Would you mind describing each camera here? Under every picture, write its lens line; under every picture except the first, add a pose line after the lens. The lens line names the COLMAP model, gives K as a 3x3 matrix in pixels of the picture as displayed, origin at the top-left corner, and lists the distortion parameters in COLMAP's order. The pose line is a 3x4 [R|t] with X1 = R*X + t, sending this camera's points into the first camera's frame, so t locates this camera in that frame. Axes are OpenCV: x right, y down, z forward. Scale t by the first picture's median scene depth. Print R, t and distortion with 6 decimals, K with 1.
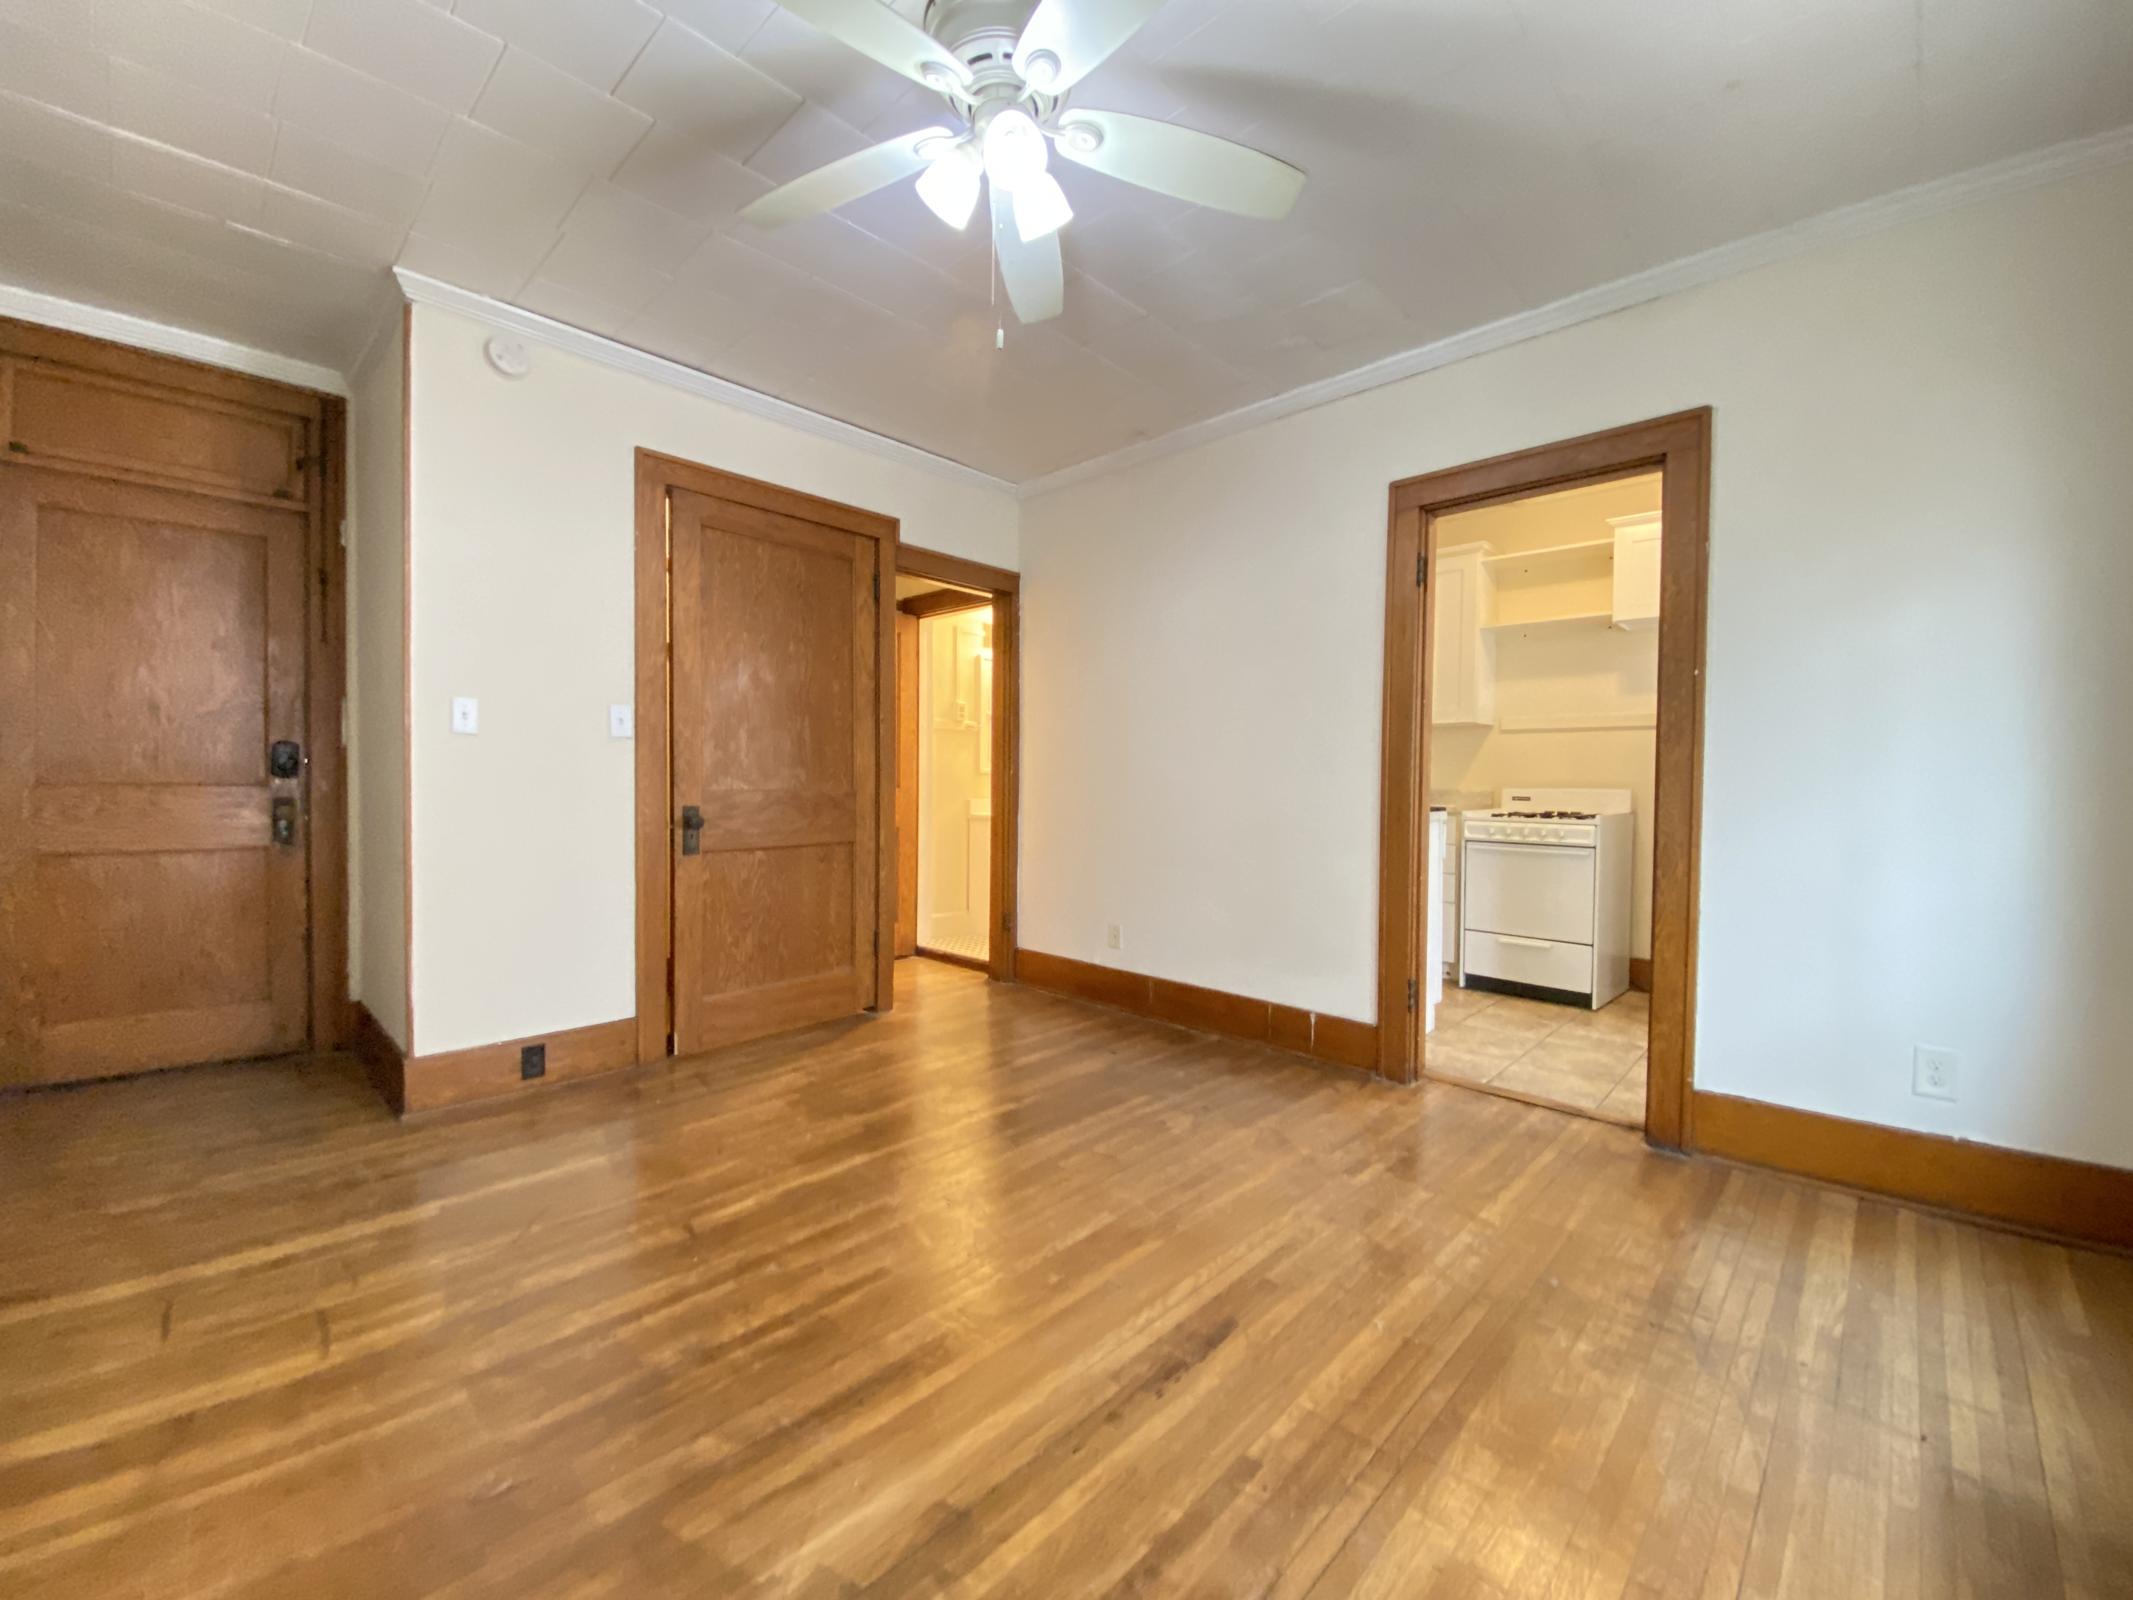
lens RADIAL K [[865.0, 0, 1064.0], [0, 865.0, 800.4], [0, 0, 1]] dist [0.025386, -0.021212]
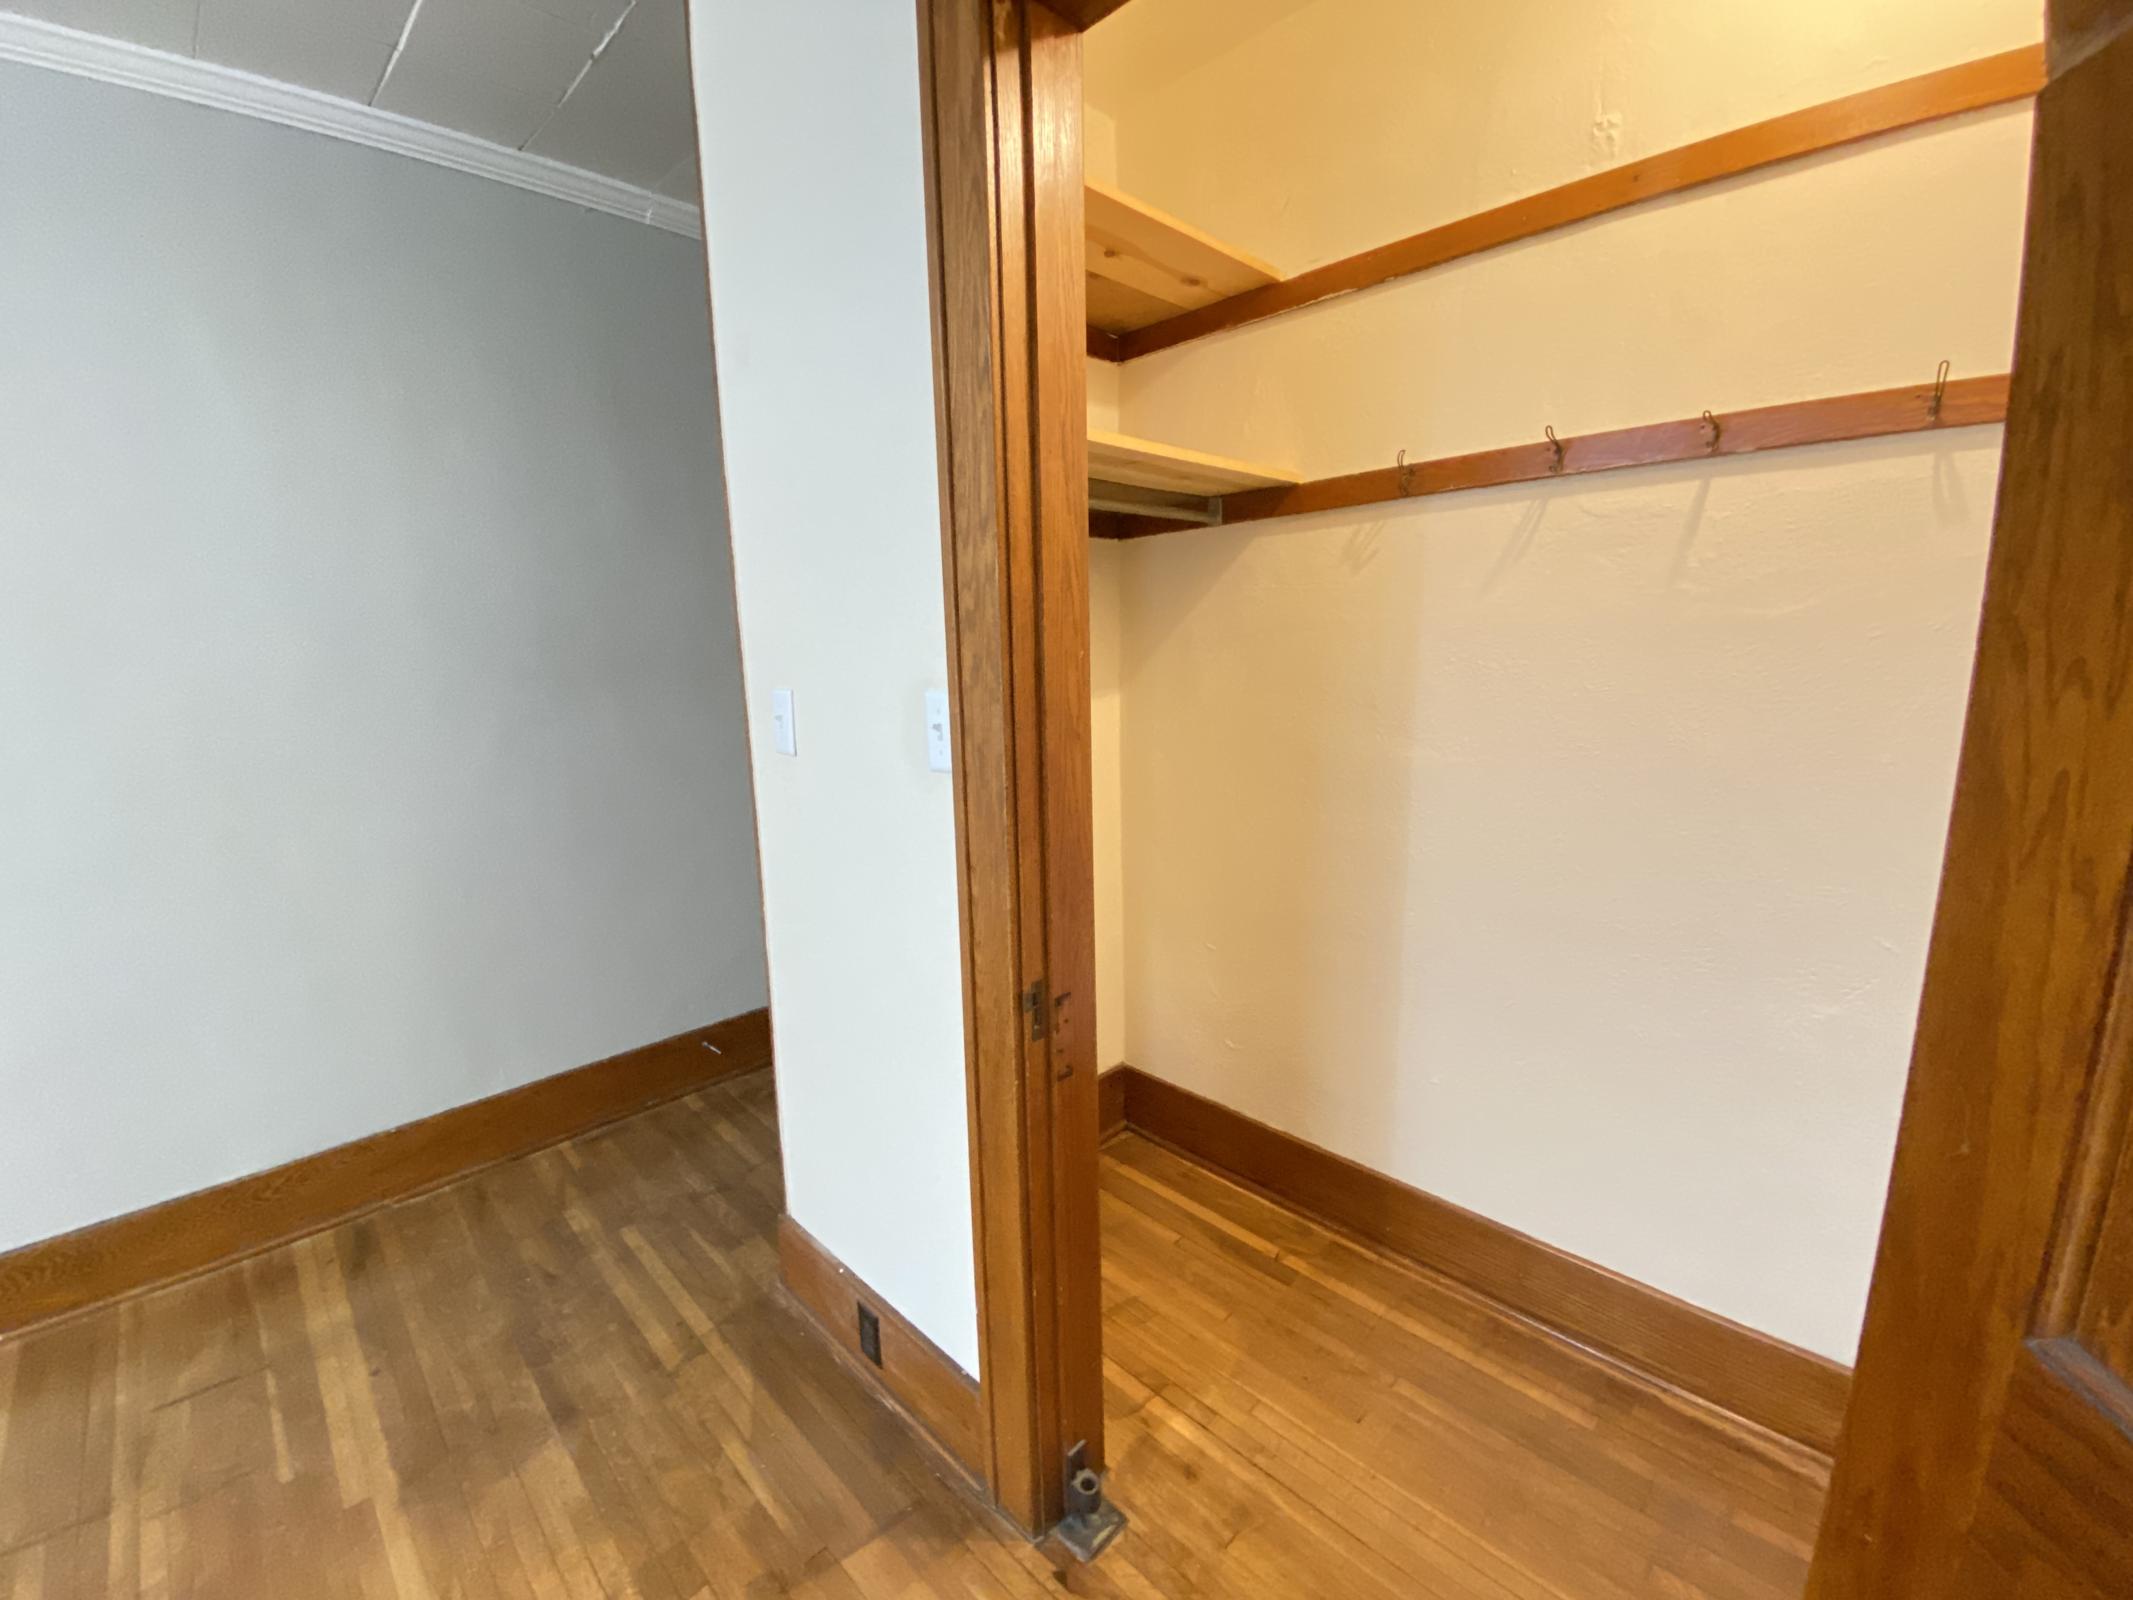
lens RADIAL K [[865.0, 0, 1064.0], [0, 865.0, 800.4], [0, 0, 1]] dist [0.025386, -0.021212]
pose [[-0.014403, 0.174219, -0.984602, -0.116205], [-0.006380, 0.984668, 0.174324, -0.150747], [0.999876, 0.008792, -0.013071, 1.190584]]
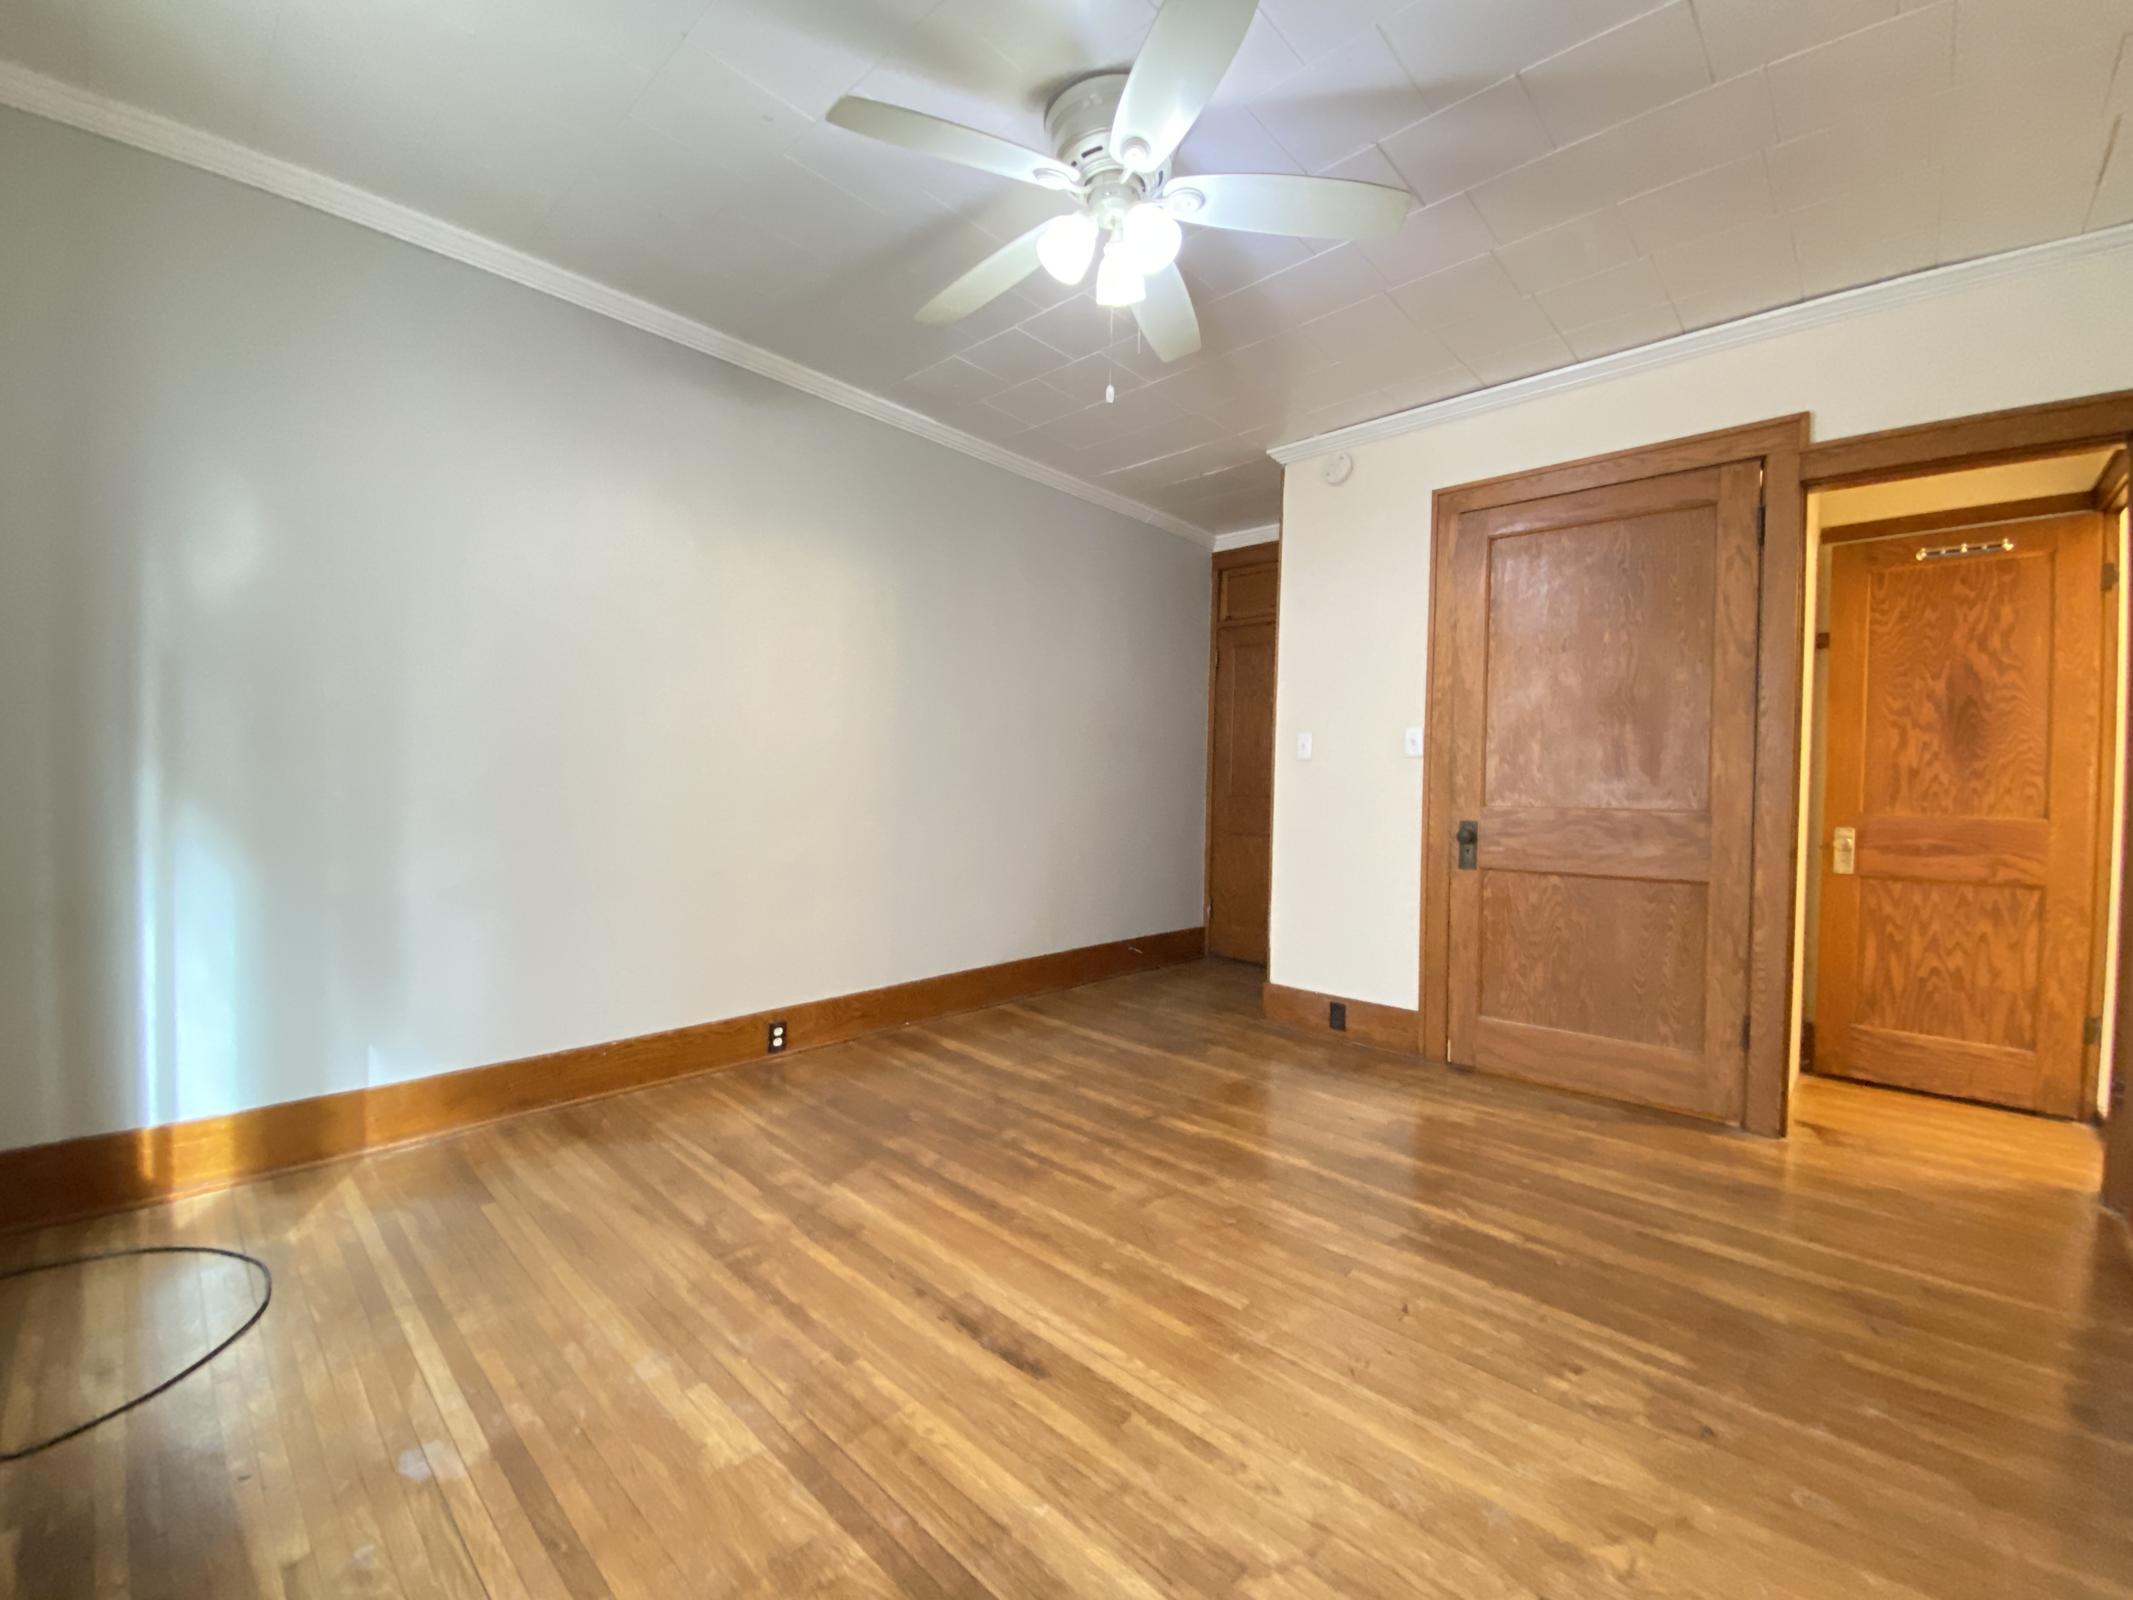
lens RADIAL K [[865.0, 0, 1064.0], [0, 865.0, 800.4], [0, 0, 1]] dist [0.025386, -0.021212]
pose [[0.011828, 0.007511, -0.999902, 0.674450], [-0.044312, 0.998993, 0.006980, -0.003850], [0.998948, 0.044225, 0.012149, 0.606219]]
